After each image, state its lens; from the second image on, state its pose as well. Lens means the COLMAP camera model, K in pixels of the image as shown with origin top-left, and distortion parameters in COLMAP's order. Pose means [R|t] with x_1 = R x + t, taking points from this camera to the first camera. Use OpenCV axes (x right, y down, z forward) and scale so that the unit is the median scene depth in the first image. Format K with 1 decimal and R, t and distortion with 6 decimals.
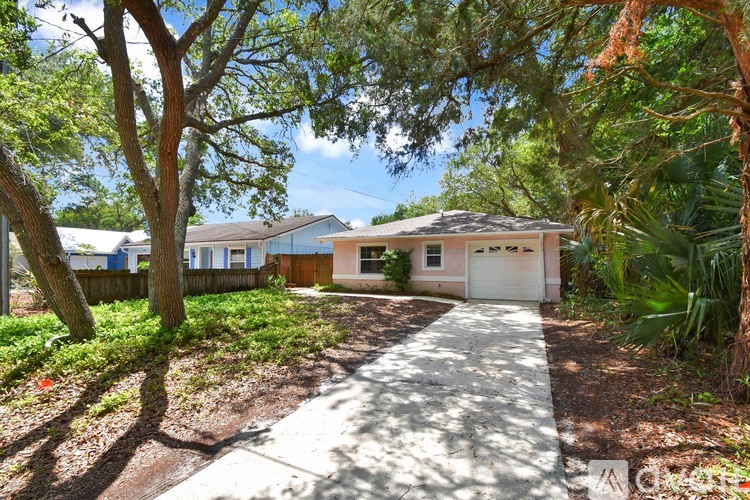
lens RADIAL K [[332.9, 0, 375.0], [0, 332.9, 250.0], [0, 0, 1]] dist [-0.000335, -0.000456]
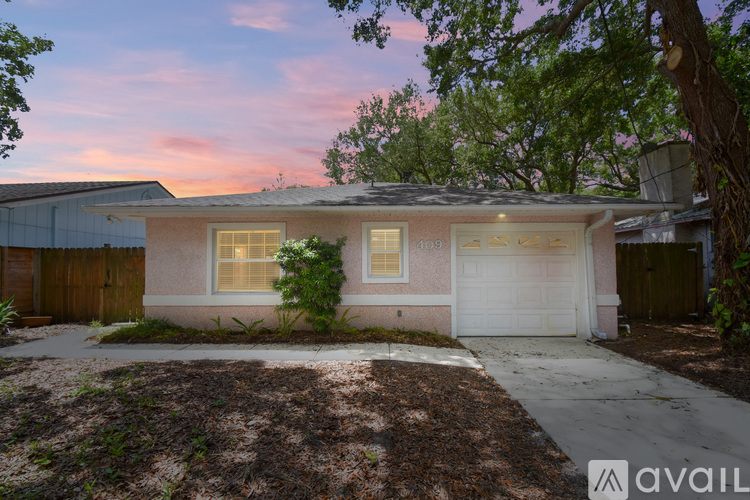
lens RADIAL K [[332.9, 0, 375.0], [0, 332.9, 250.0], [0, 0, 1]] dist [-0.000335, -0.000456]
pose [[0.913044, 0.010699, 0.407721, -0.038280], [-0.013622, 0.999898, 0.004268, 0.011177], [-0.407634, -0.009451, 0.913096, 0.564069]]
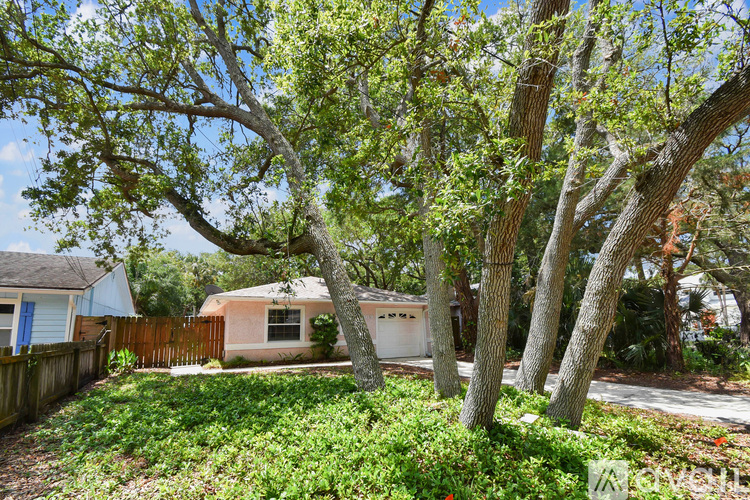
lens RADIAL K [[332.9, 0, 375.0], [0, 332.9, 250.0], [0, 0, 1]] dist [-0.000335, -0.000456]
pose [[0.582299, 0.176009, 0.793693, -0.661206], [-0.022389, 0.979384, -0.200762, 0.007990], [-0.812667, 0.099133, 0.574235, 0.300763]]
